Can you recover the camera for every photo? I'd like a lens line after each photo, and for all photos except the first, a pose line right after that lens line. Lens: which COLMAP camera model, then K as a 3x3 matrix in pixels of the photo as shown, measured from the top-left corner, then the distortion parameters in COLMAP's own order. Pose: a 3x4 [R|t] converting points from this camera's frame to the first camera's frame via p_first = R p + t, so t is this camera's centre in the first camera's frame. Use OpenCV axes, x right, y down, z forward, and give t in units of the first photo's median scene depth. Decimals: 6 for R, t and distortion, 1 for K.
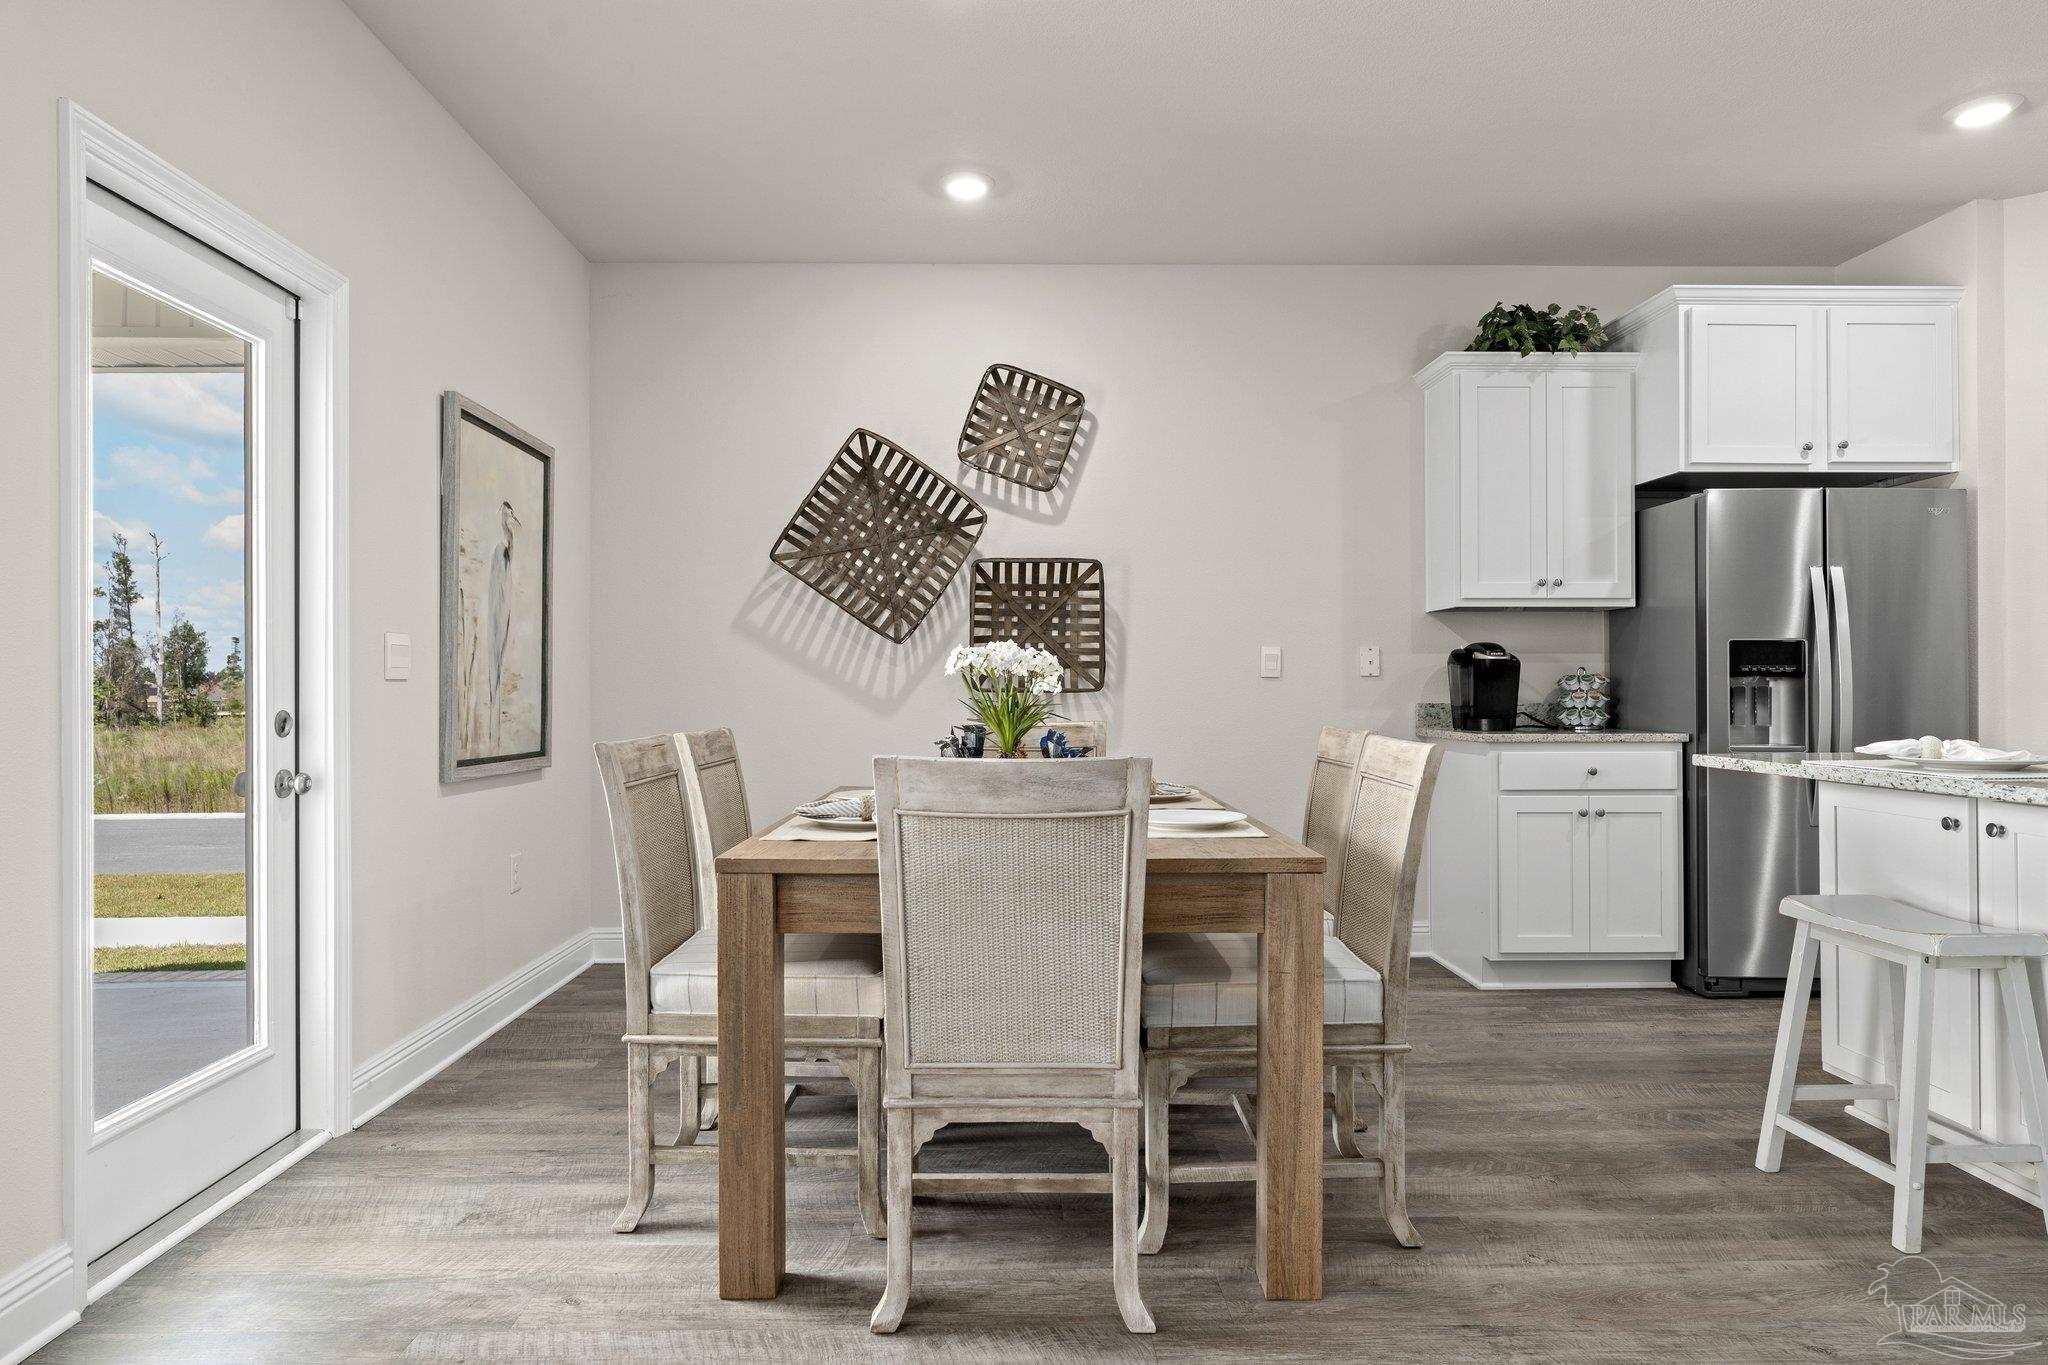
lens RADIAL K [[1245.2, 0, 1006.7], [0, 1245.2, 675.2], [0, 0, 1]] dist [-0.001462, 0.000631]
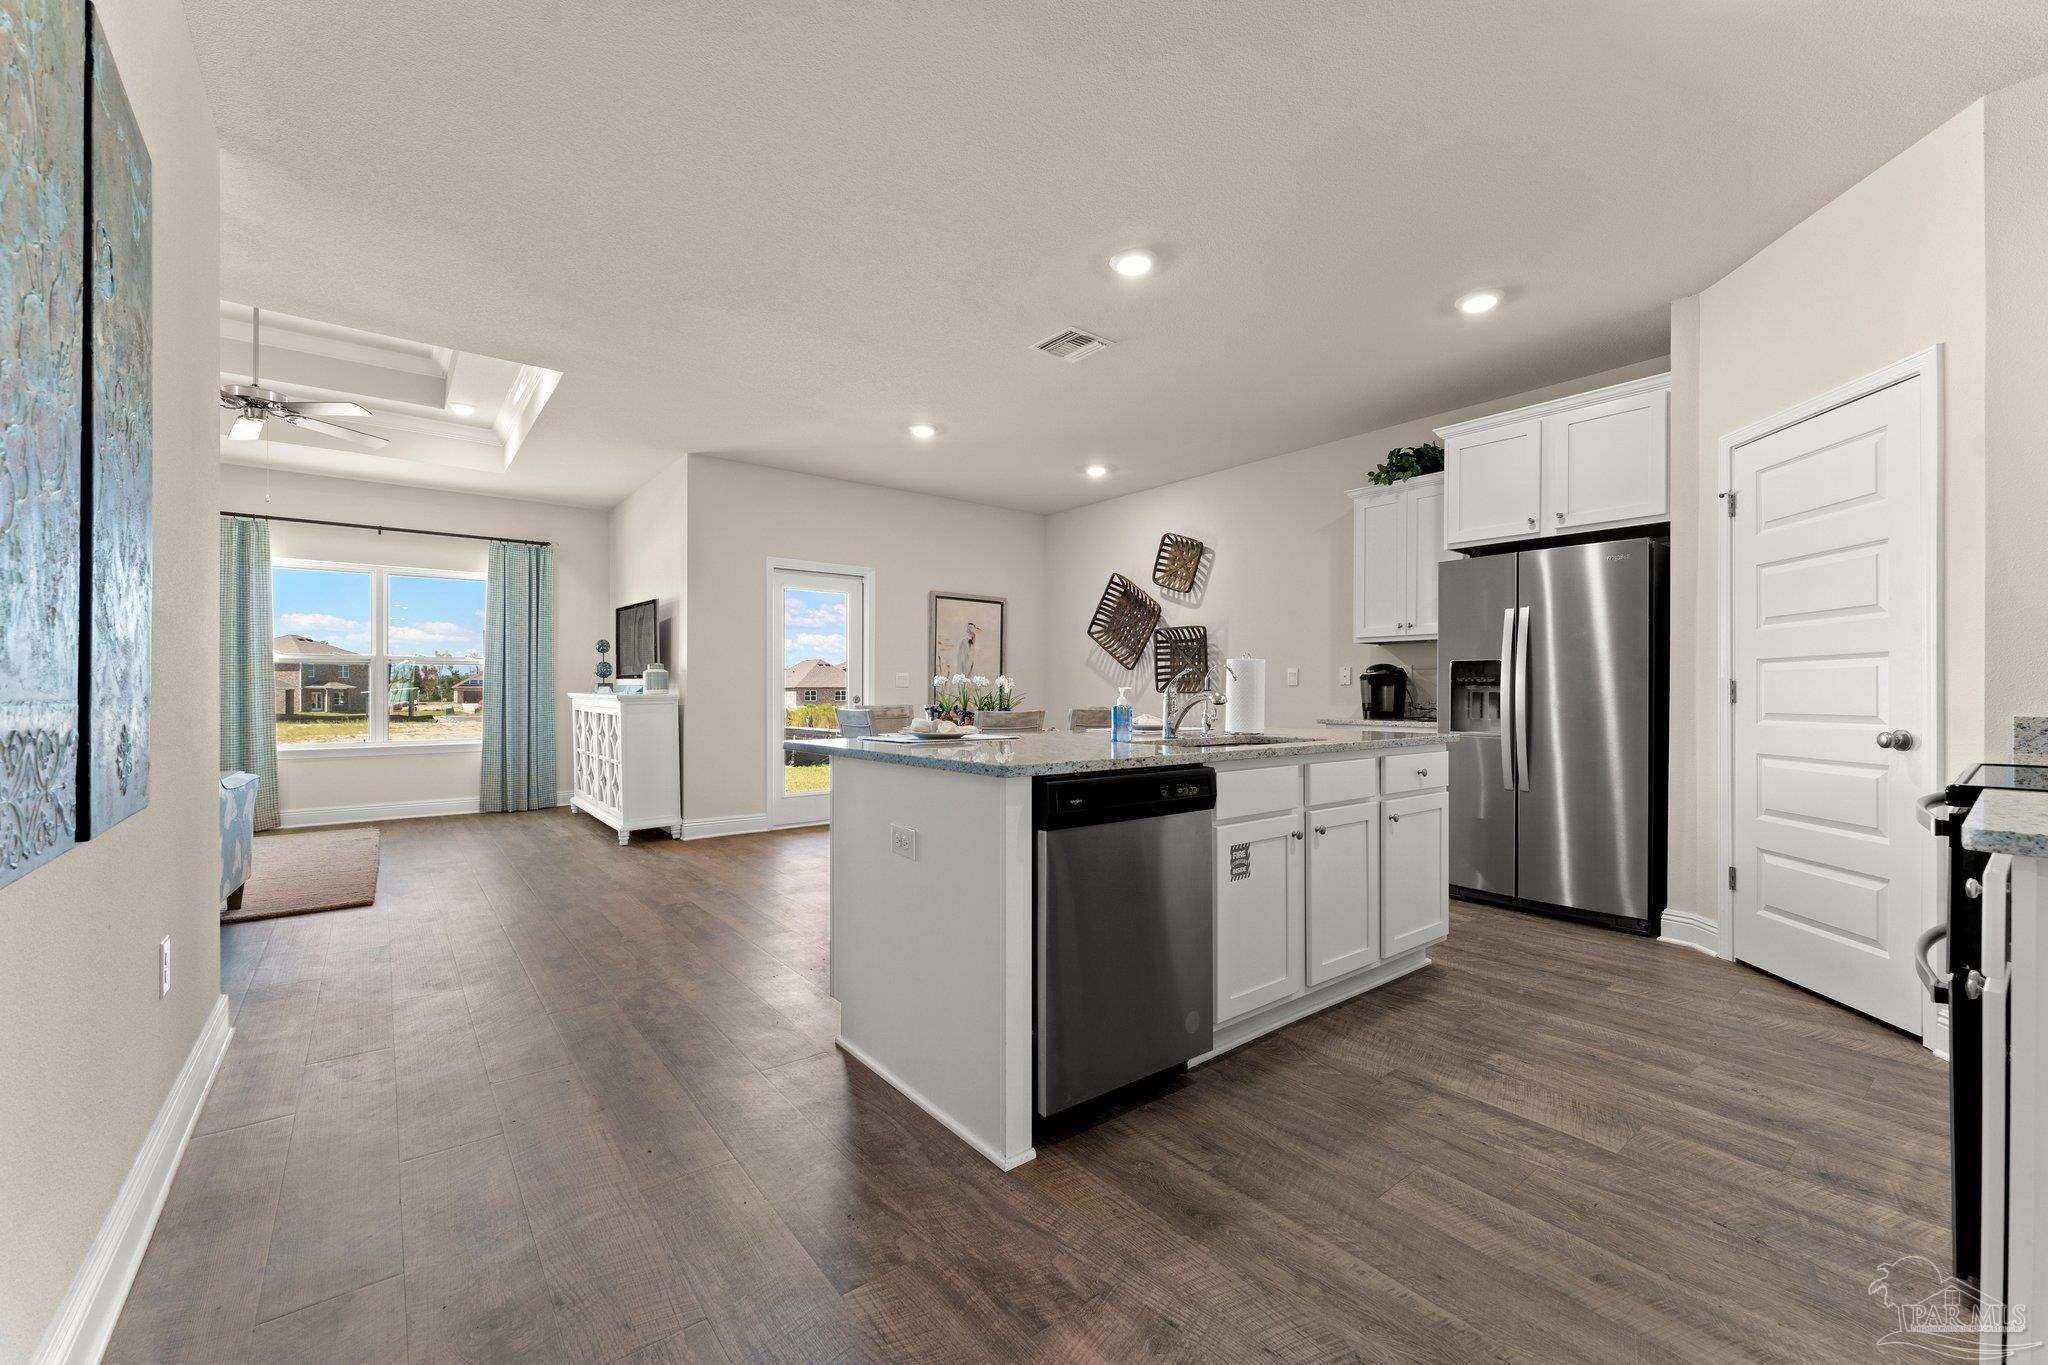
lens RADIAL K [[821.5, 0, 1011.4], [0, 821.5, 691.5], [0, 0, 1]] dist [0.003839, 0.000704]
pose [[0.595940, 0.005892, -0.803008, 0.996815], [0.003379, 0.999946, 0.009844, -0.002996], [0.803022, -0.008580, 0.595887, -0.019346]]
